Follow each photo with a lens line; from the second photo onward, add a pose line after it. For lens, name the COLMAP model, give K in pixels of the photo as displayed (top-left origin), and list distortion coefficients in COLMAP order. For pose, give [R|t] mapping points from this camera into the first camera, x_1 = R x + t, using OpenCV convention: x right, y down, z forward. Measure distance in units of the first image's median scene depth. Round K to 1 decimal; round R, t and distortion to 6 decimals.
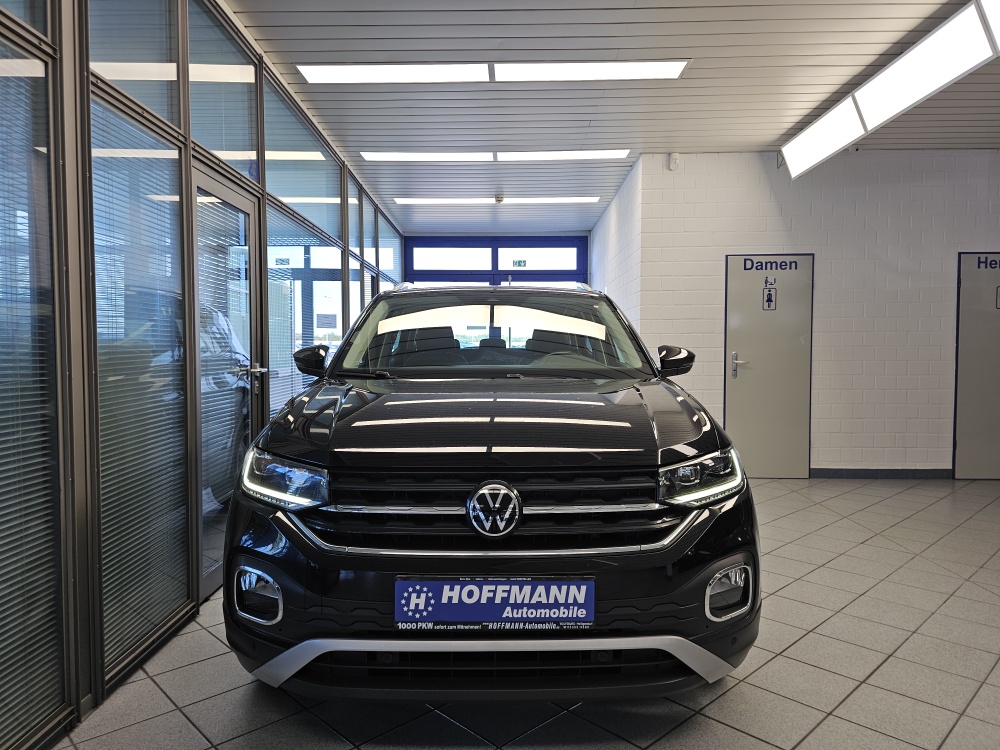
lens RADIAL K [[667.2, 0, 494.8], [0, 667.2, 371.2], [0, 0, 1]] dist [0.070322, -0.079117]
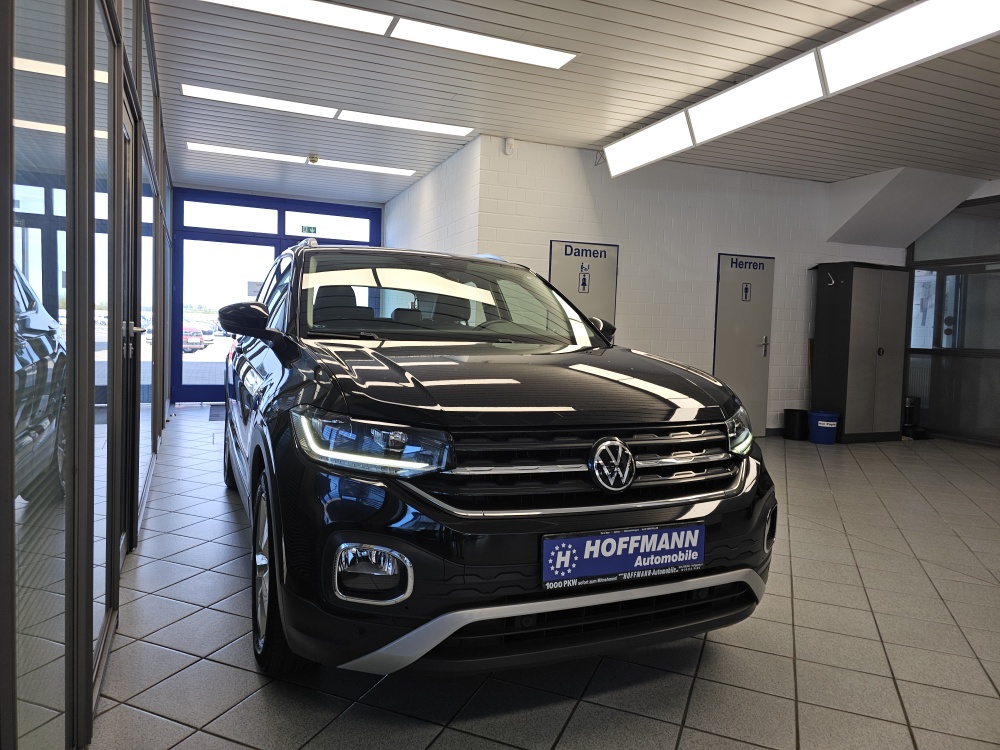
lens RADIAL K [[668.7, 0, 498.3], [0, 668.7, 356.7], [0, 0, 1]] dist [0.093607, -0.137907]
pose [[0.919921, 0.014806, 0.391825, -0.593469], [-0.019050, 0.999794, 0.006945, 0.038167], [-0.391642, -0.013854, 0.920014, 0.126412]]
